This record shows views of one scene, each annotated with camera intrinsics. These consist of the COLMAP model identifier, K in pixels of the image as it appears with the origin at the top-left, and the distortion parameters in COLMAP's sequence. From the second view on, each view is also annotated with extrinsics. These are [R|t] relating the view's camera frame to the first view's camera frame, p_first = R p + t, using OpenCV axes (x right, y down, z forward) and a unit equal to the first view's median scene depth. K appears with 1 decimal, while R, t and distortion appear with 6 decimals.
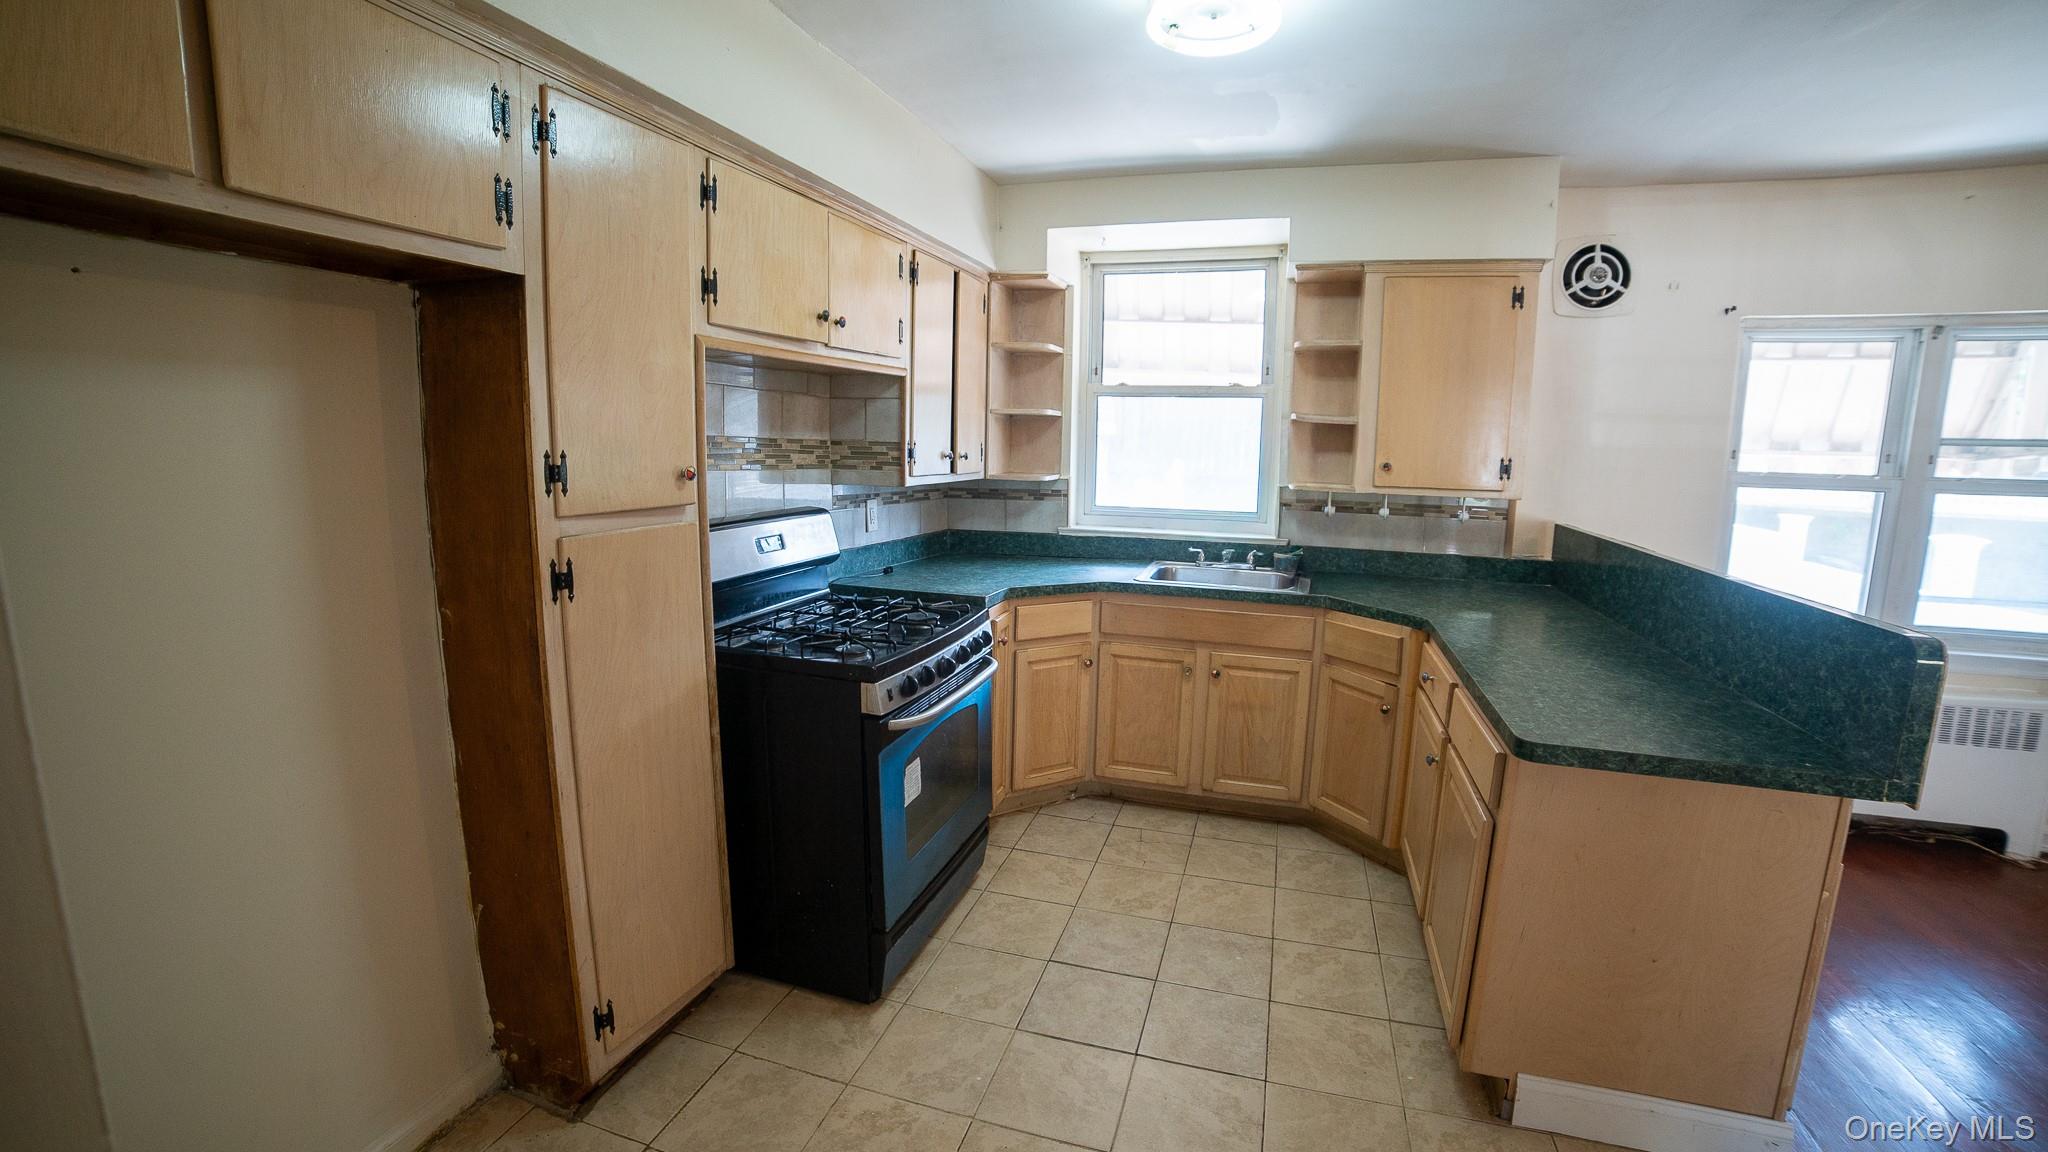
lens RADIAL K [[849.6, 0, 1024.4], [0, 849.6, 564.6], [0, 0, 1]] dist [-0.097888, 0.022814]
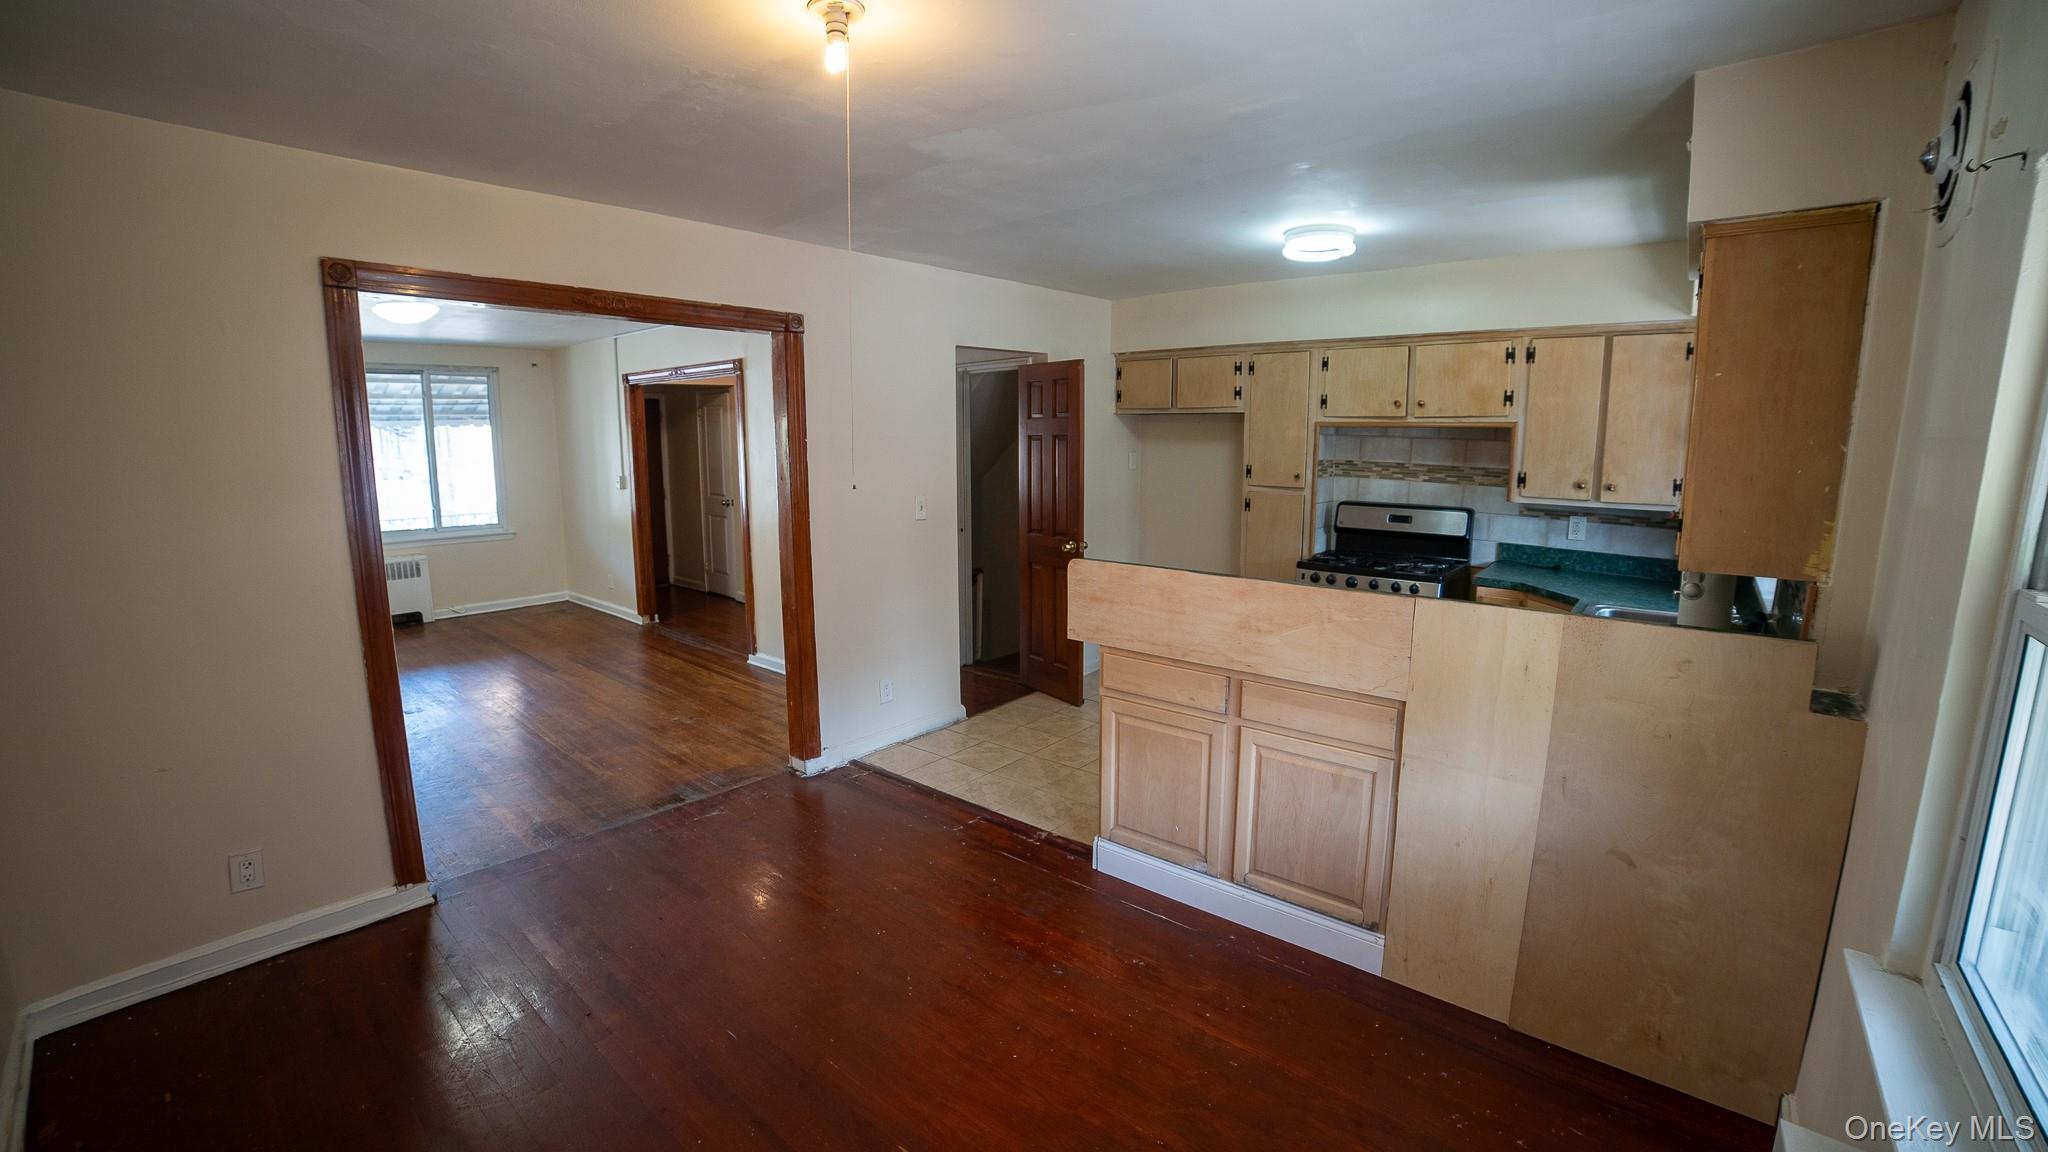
lens RADIAL K [[849.6, 0, 1031.2], [0, 849.6, 559.5], [0, 0, 1]] dist [-0.097888, 0.022814]
pose [[-0.383706, 0.121964, -0.915366, 1.486595], [-0.144073, 0.971195, 0.189796, -0.146640], [0.912147, 0.204705, -0.355082, 0.768629]]
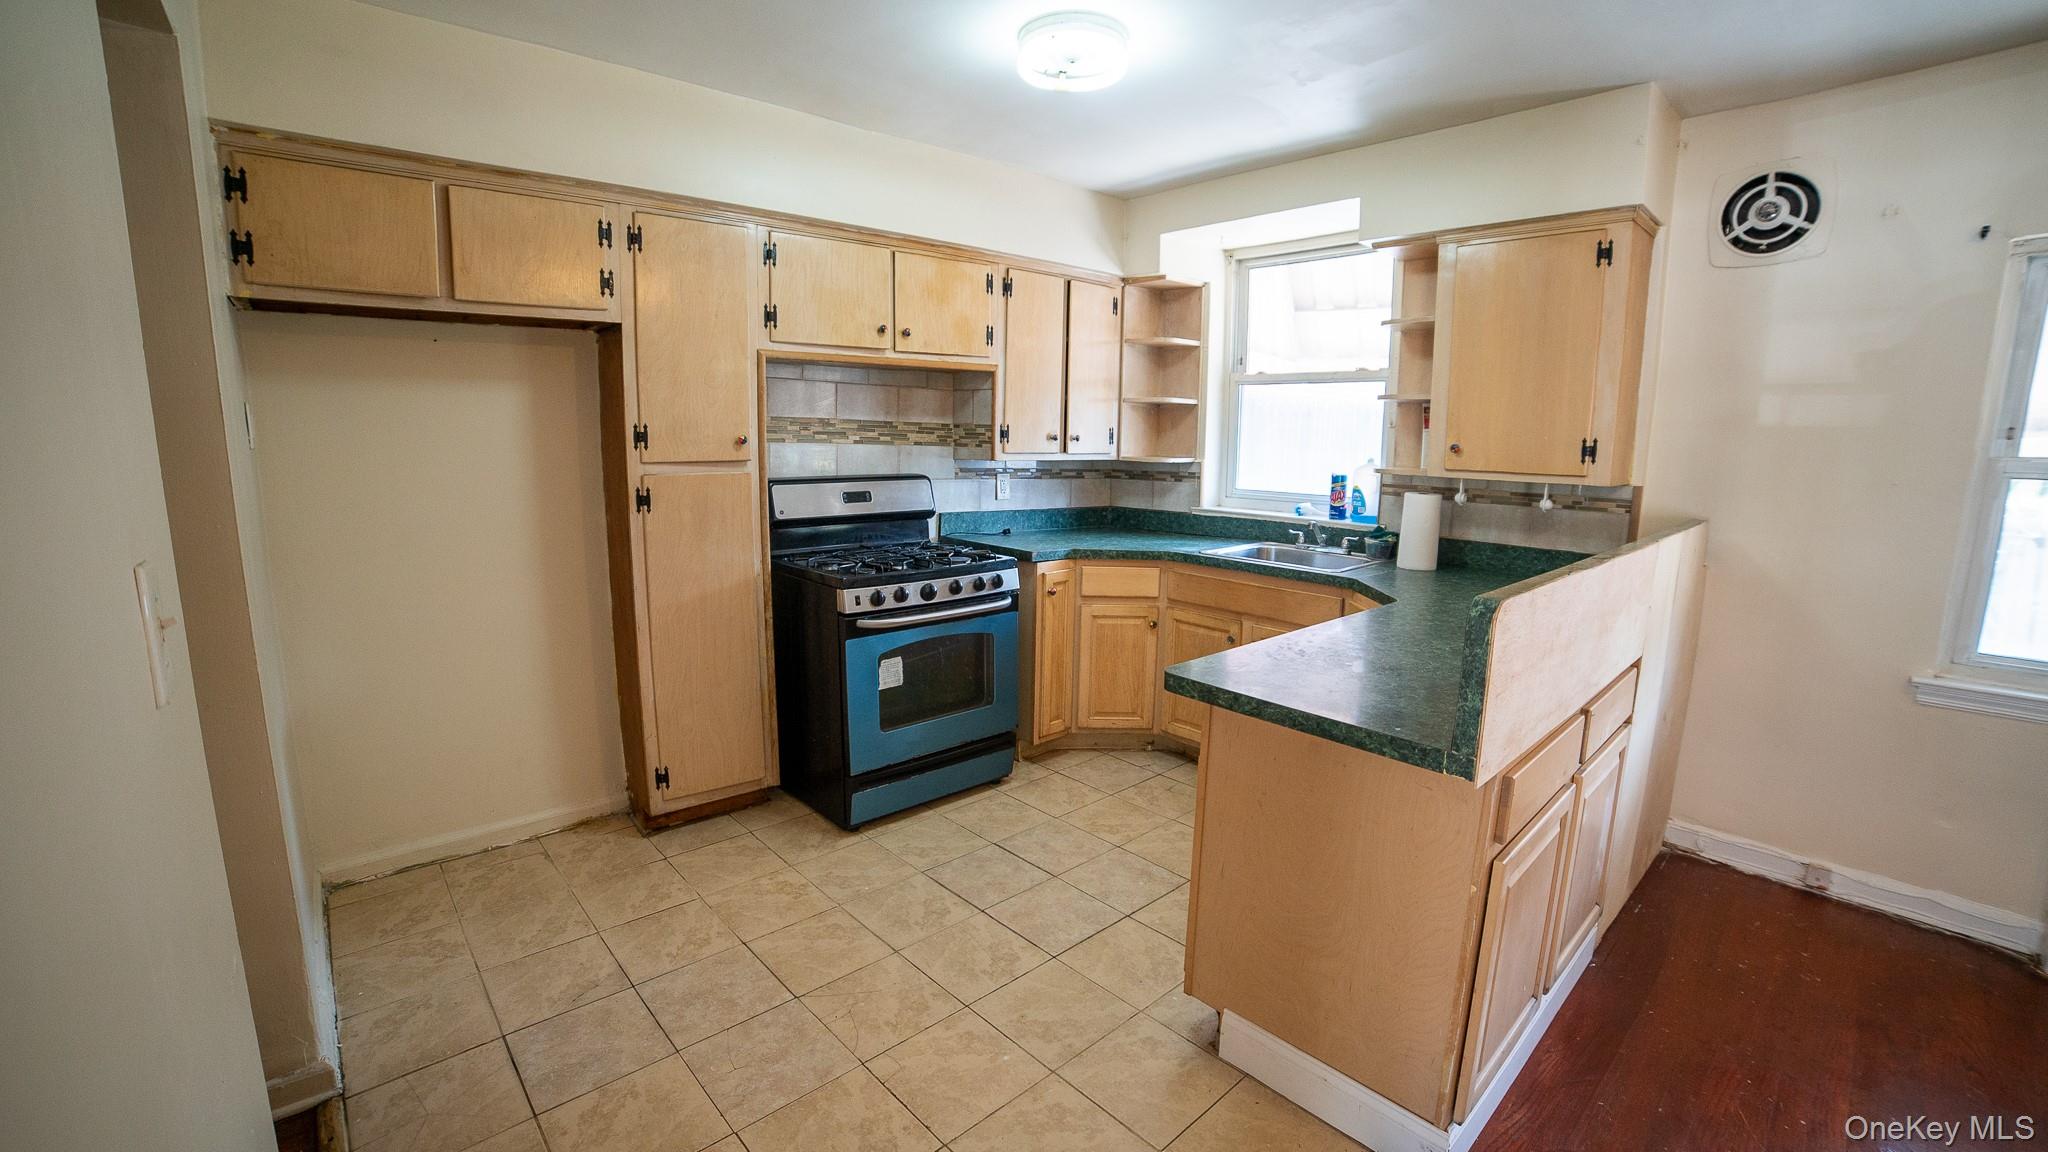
lens RADIAL K [[849.6, 0, 1018.7], [0, 849.6, 562.8], [0, 0, 1]] dist [-0.097888, 0.022814]
pose [[0.860905, 0.070401, -0.503872, 0.519756], [-0.073197, 0.997215, 0.014268, 0.035722], [0.503473, 0.024598, 0.863661, -0.046395]]
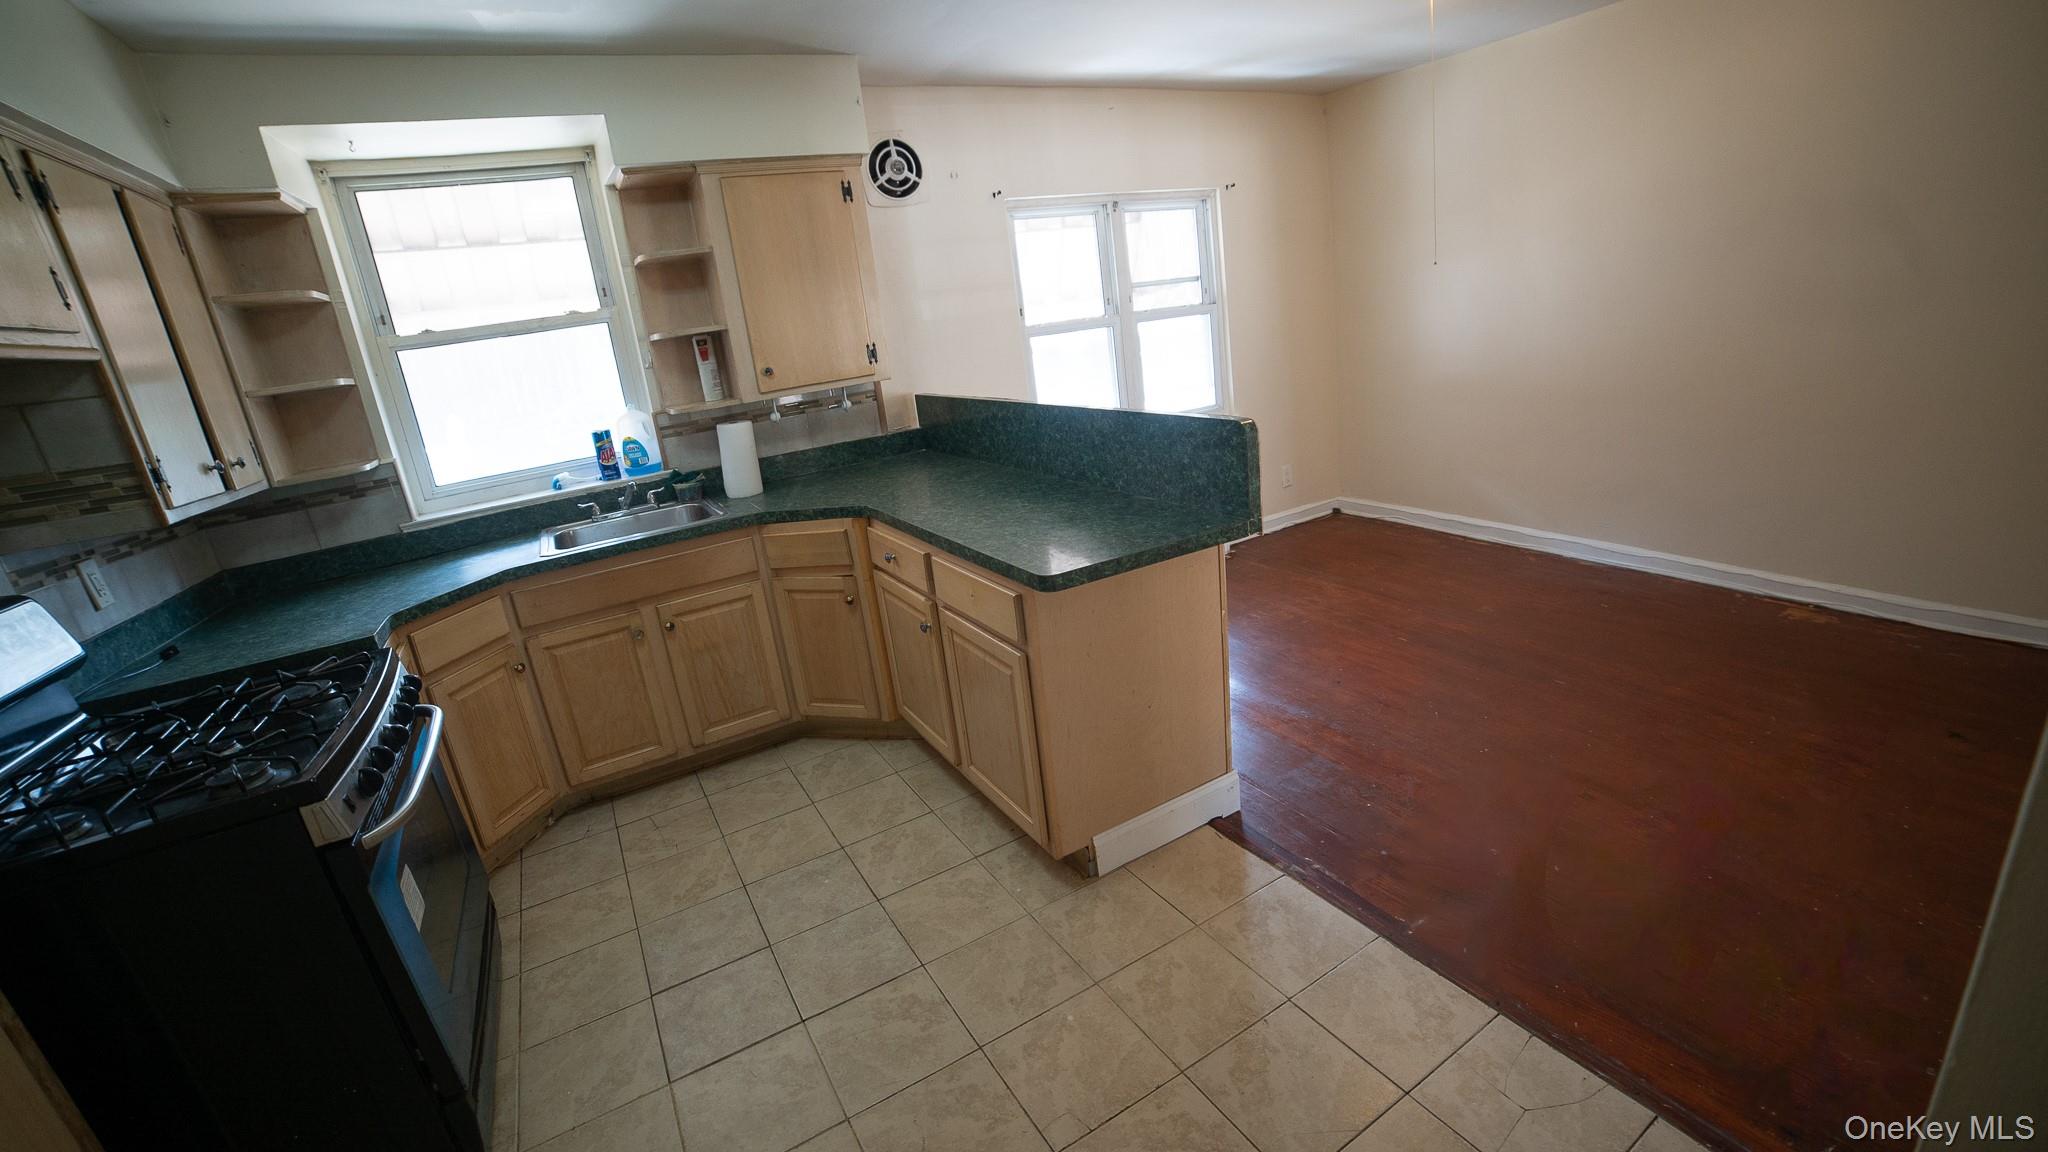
lens RADIAL K [[849.6, 0, 1031.7], [0, 849.6, 563.7], [0, 0, 1]] dist [-0.097888, 0.022814]
pose [[0.667093, -0.305757, 0.679337, -0.113899], [0.235701, 0.951674, 0.196879, -0.023462], [-0.706705, 0.028784, 0.706923, 0.081109]]
